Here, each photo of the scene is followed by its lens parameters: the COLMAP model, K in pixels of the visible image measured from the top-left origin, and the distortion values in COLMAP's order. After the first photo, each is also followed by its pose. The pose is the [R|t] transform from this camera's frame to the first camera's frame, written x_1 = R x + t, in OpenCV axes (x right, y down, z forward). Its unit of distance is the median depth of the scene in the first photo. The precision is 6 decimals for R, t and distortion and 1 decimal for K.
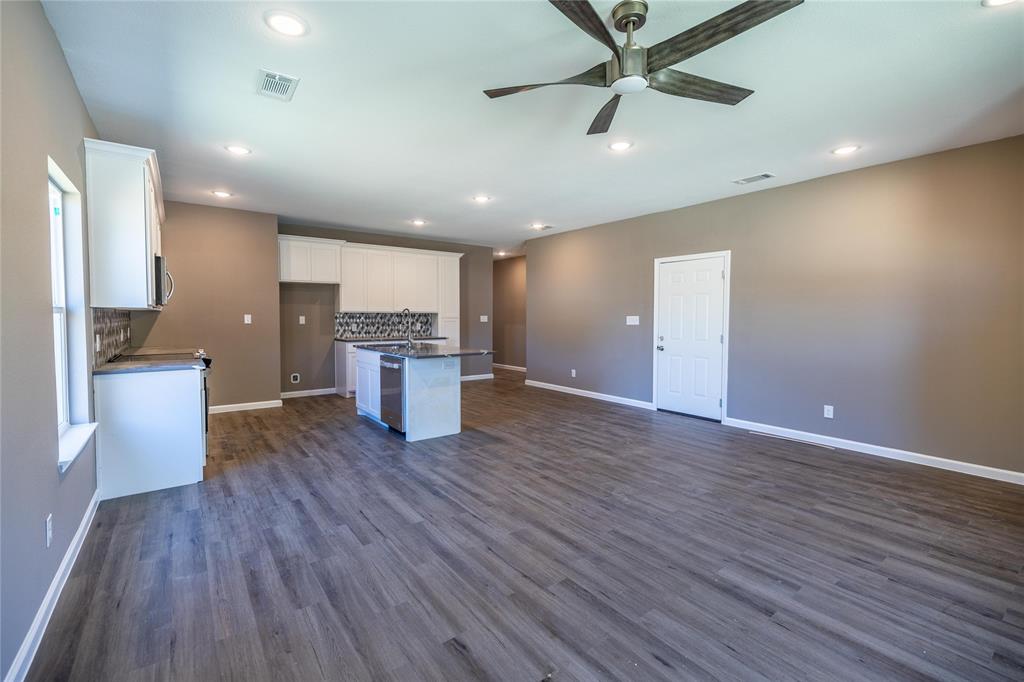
lens RADIAL K [[433.7, 0, 510.9], [0, 433.7, 338.2], [0, 0, 1]] dist [-0.001970, -0.000085]
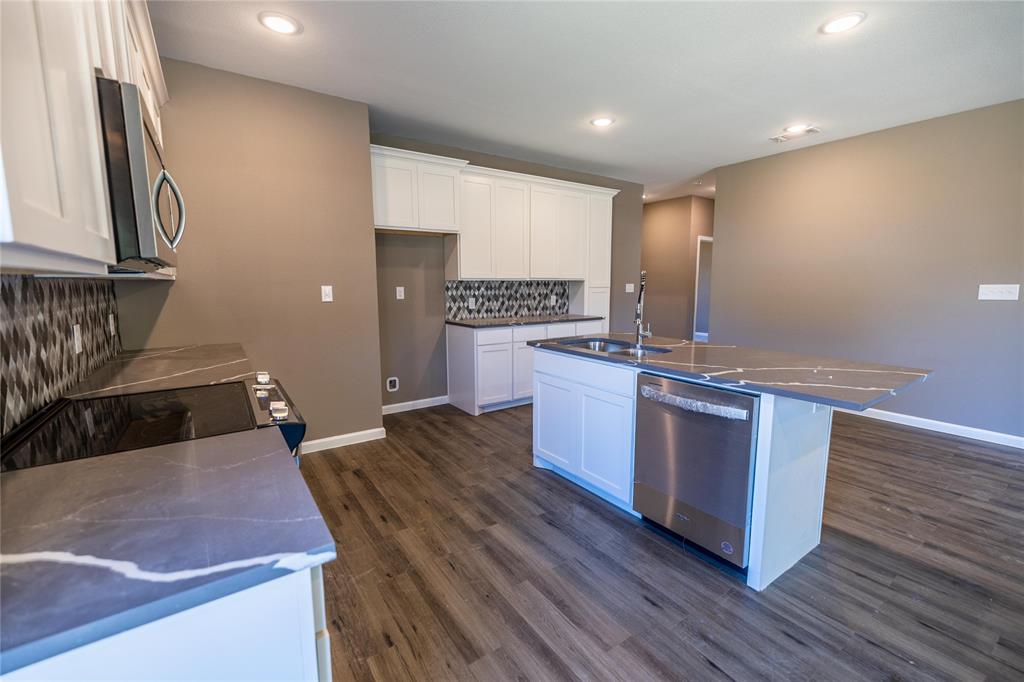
lens RADIAL K [[433.7, 0, 510.9], [0, 433.7, 338.2], [0, 0, 1]] dist [-0.001970, -0.000085]
pose [[0.998314, -0.000308, -0.058047, -0.267330], [0.004613, 0.997243, 0.074056, -0.020740], [0.057864, -0.074199, 0.995563, 0.352537]]
